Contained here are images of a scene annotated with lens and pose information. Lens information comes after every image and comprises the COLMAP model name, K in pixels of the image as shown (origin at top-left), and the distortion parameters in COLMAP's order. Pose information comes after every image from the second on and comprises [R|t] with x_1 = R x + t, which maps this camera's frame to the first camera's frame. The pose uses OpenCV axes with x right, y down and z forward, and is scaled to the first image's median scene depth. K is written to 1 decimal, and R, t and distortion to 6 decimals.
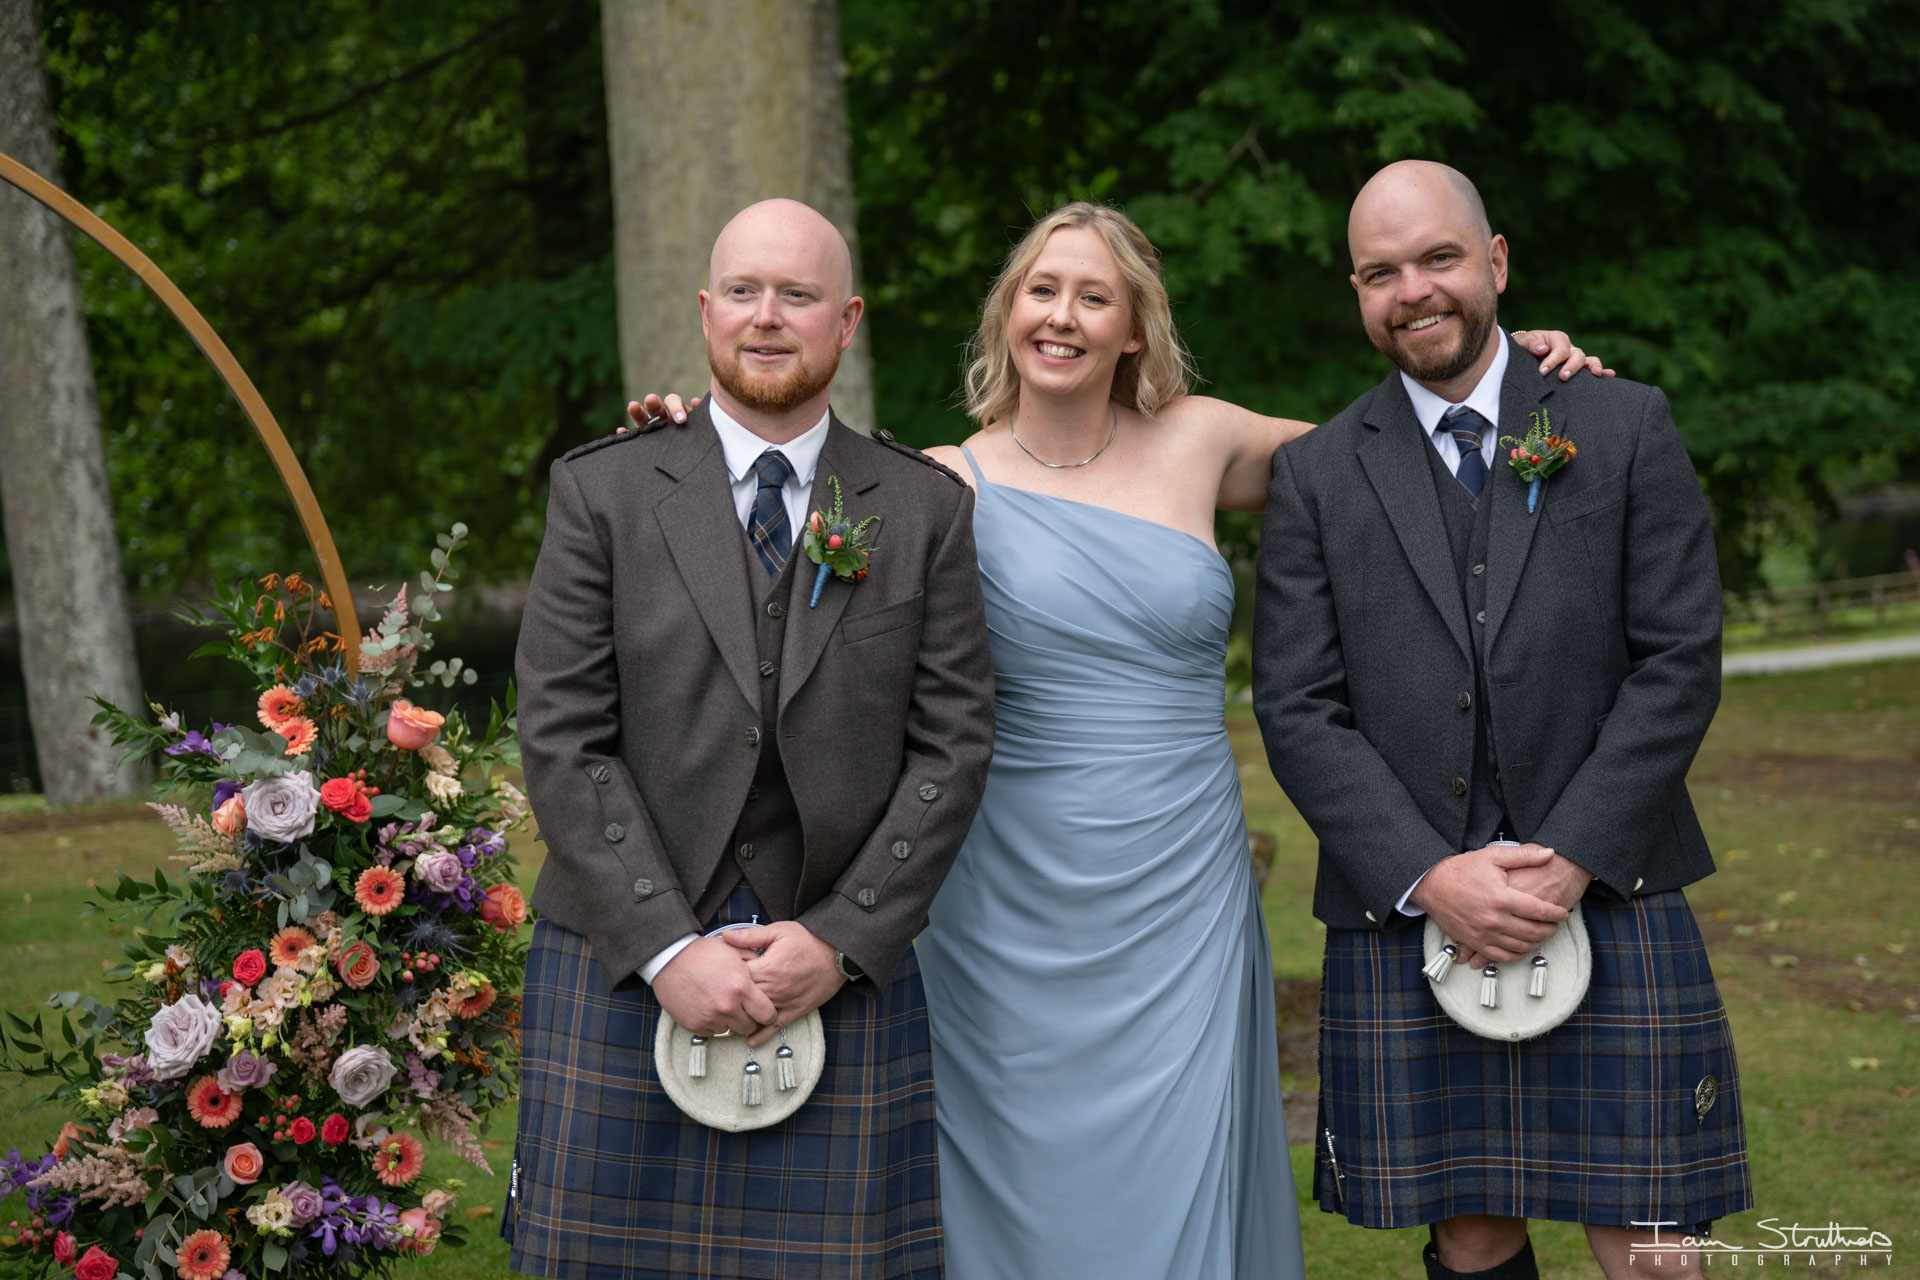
lens RADIAL K [[2907.5, 0, 960.0], [0, 2907.5, 640.0], [0, 0, 1]] dist [0.010152, -0.045186]
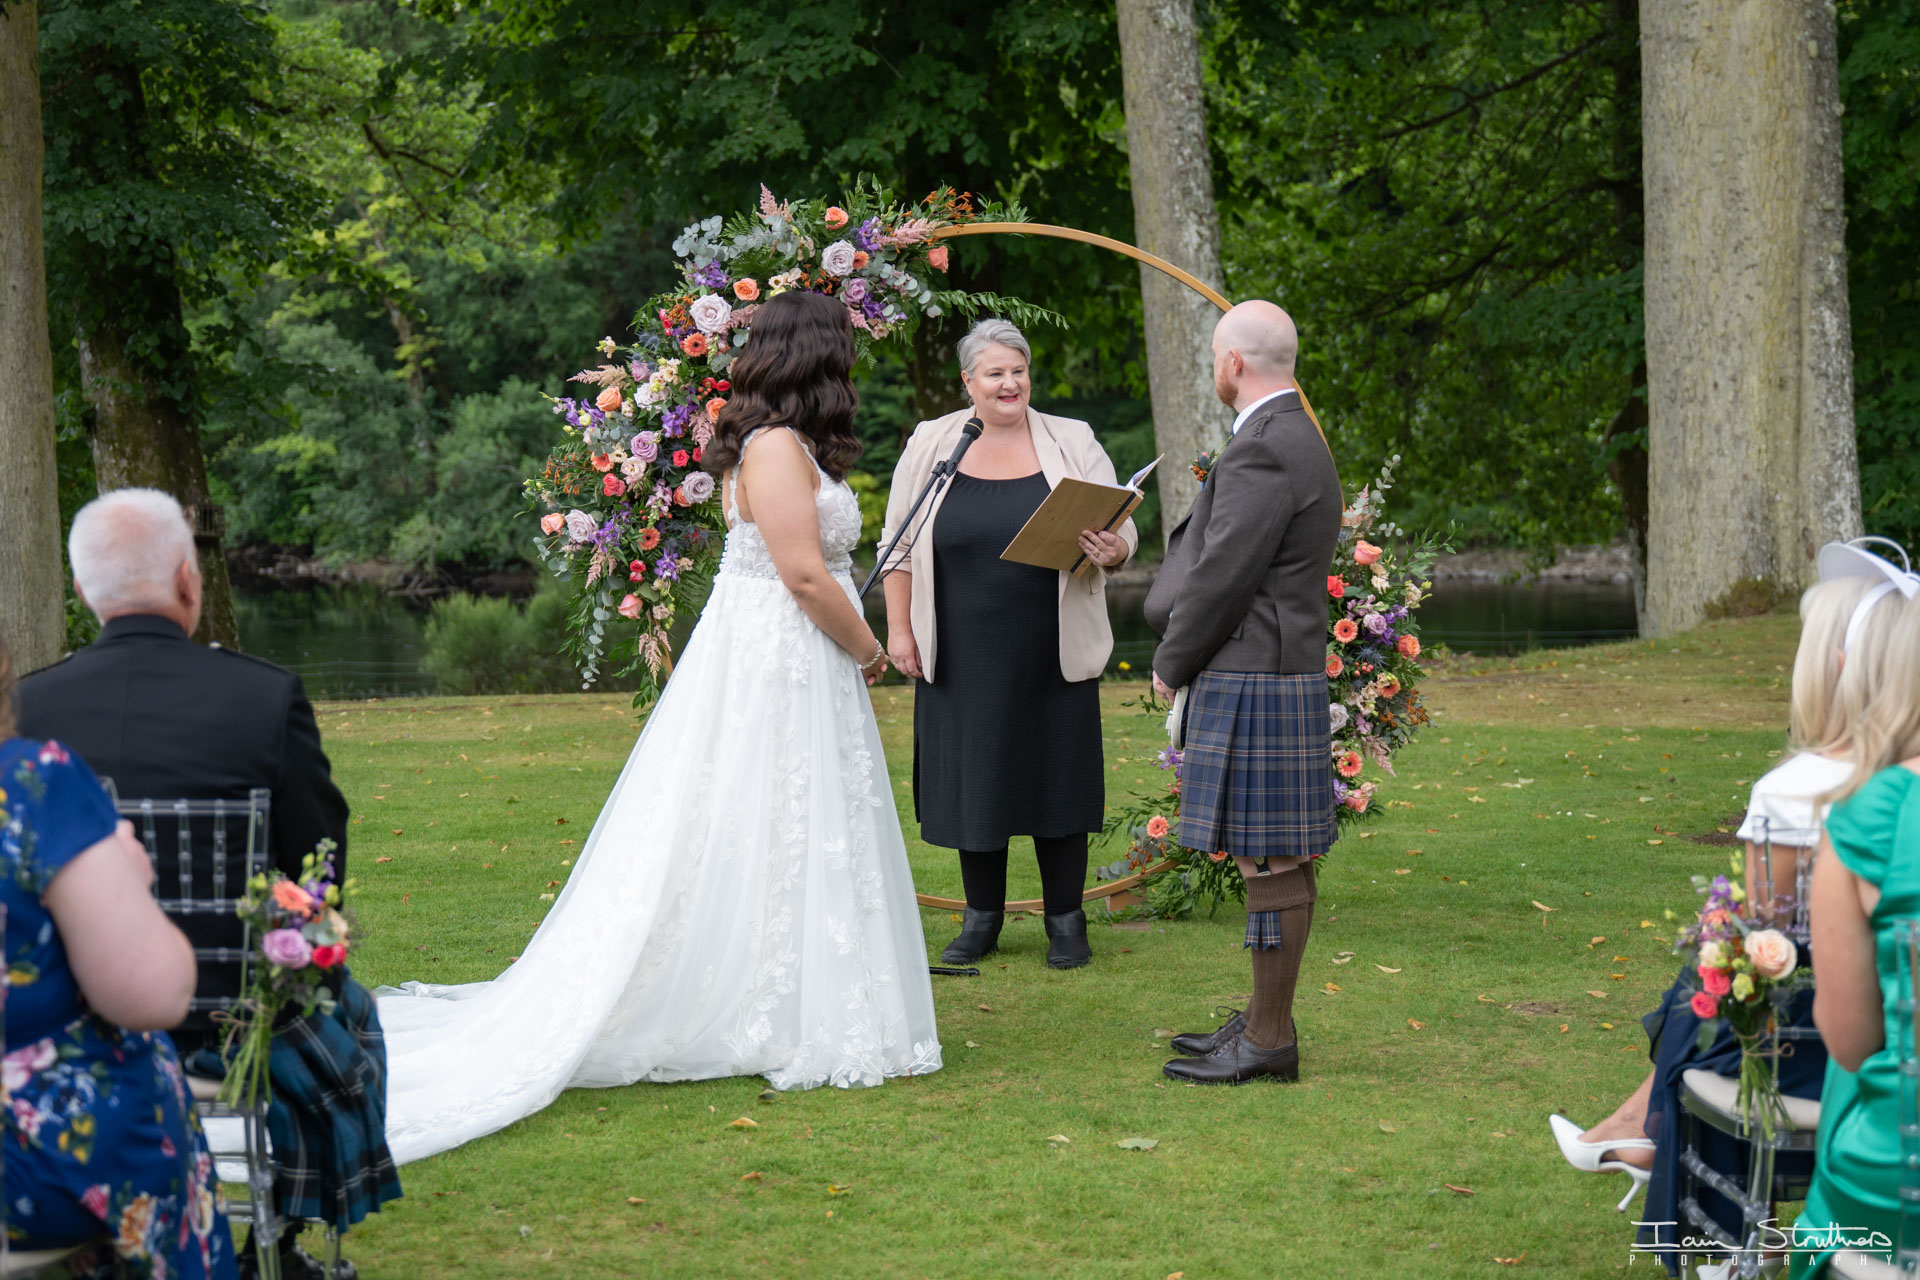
lens RADIAL K [[2767.8, 0, 960.0], [0, 2767.8, 640.0], [0, 0, 1]] dist [-0.016998, -0.036350]
pose [[0.926395, 0.046762, -0.373639, 0.270320], [-0.041415, 0.998892, 0.022331, 0.058099], [0.374269, -0.005213, 0.927305, -0.887462]]
